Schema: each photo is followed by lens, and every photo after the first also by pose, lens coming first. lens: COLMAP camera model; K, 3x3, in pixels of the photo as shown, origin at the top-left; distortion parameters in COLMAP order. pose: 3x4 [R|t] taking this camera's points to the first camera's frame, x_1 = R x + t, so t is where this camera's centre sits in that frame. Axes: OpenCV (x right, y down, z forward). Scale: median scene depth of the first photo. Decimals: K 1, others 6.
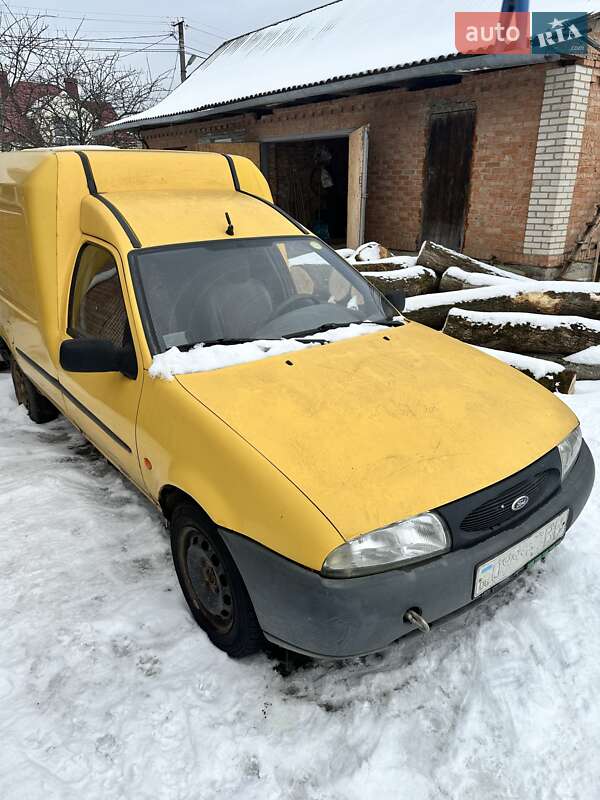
lens RADIAL K [[570.7, 0, 312.8], [0, 570.7, 383.9], [0, 0, 1]] dist [-0.000617, -0.001963]
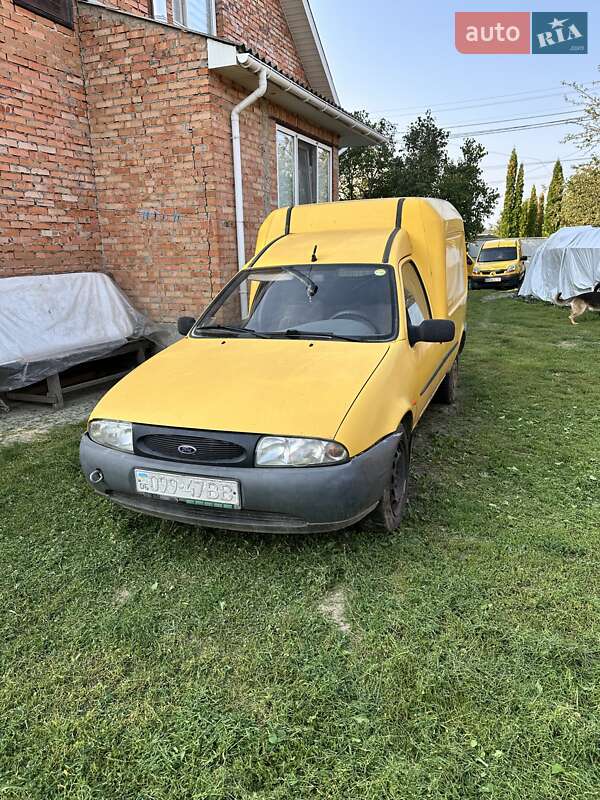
lens RADIAL K [[561.2, 0, 294.6], [0, 561.2, 401.7], [0, 0, 1]] dist [0.039674, -0.052106]
pose [[0.496083, 0.222125, -0.839382, 1.519062], [-0.262737, 0.959805, 0.098712, -0.094493], [0.827570, 0.171567, 0.534503, 0.466019]]
